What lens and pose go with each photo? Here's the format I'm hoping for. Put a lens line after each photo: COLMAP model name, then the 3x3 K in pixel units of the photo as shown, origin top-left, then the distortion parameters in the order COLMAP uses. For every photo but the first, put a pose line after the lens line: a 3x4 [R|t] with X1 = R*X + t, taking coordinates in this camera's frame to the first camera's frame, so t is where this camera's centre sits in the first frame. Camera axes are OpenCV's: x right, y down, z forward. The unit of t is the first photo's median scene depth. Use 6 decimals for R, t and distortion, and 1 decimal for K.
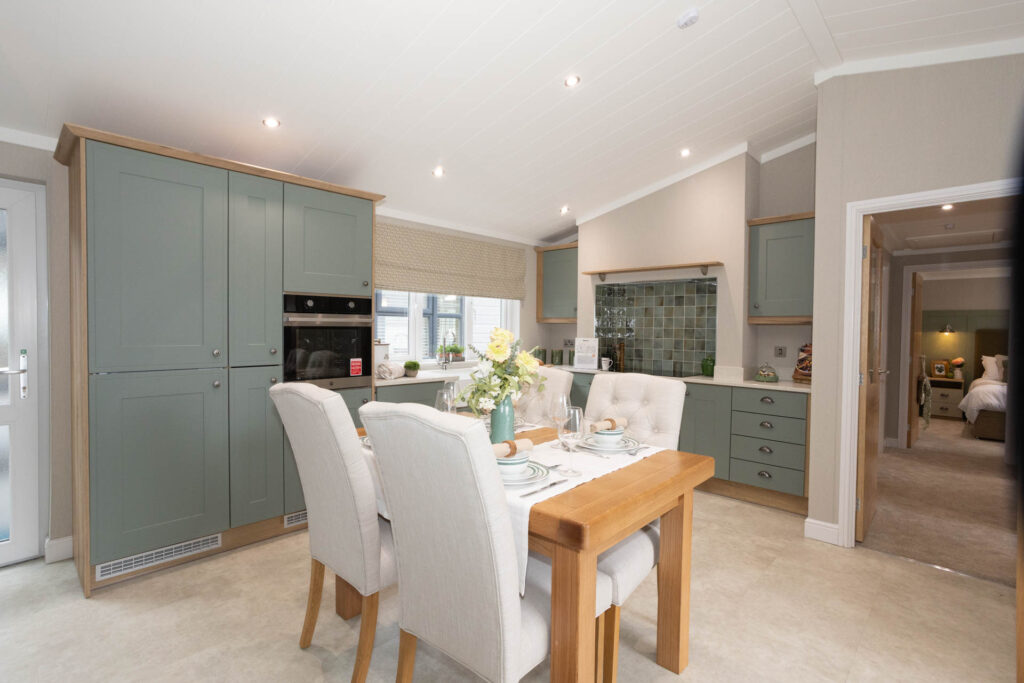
lens RADIAL K [[499.0, 0, 500.5], [0, 499.0, 341.1], [0, 0, 1]] dist [-0.049483, 0.037662]
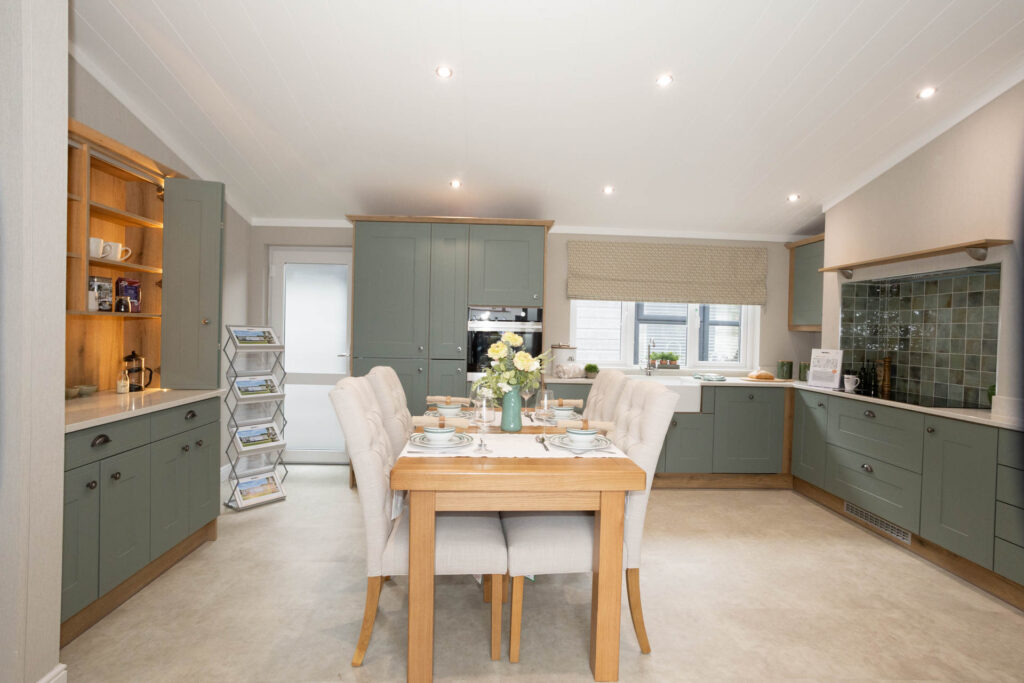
lens RADIAL K [[511.4, 0, 527.6], [0, 511.4, 338.9], [0, 0, 1]] dist [0.013332, 0.000578]
pose [[0.732437, 0.015943, -0.680648, 0.396811], [-0.031622, 0.999443, -0.010618, 0.000962], [0.680100, 0.029301, 0.732533, 0.054203]]
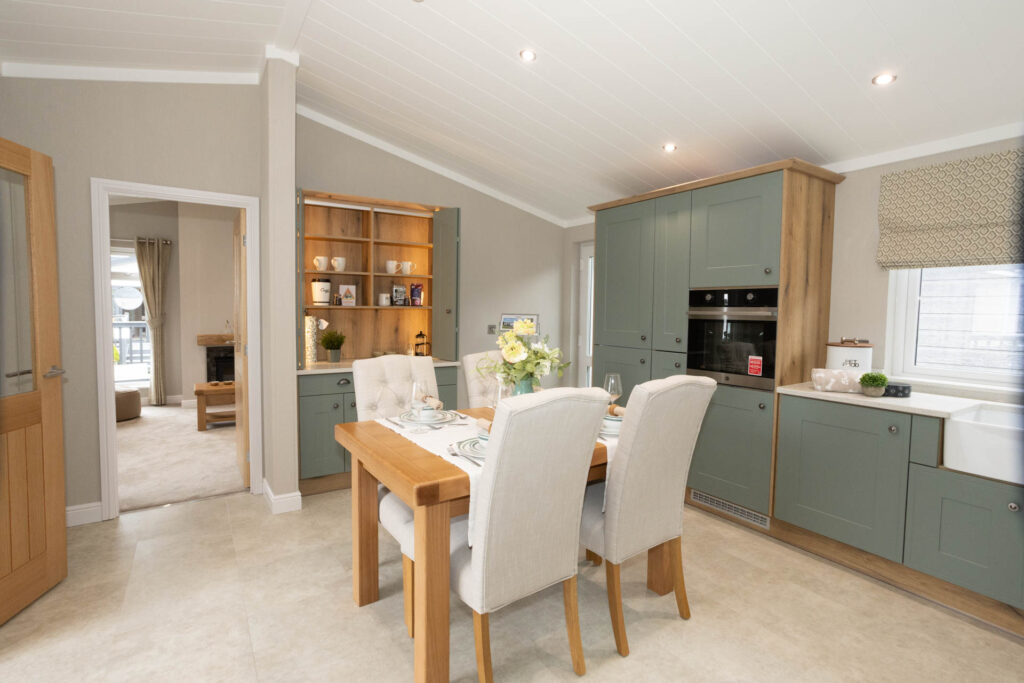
lens RADIAL K [[499.0, 0, 500.5], [0, 499.0, 341.1], [0, 0, 1]] dist [-0.049483, 0.037662]
pose [[-0.240197, 0.047998, -0.969537, 0.476503], [-0.042212, 0.997316, 0.059831, -0.018248], [0.969806, 0.055298, -0.237526, 0.536417]]
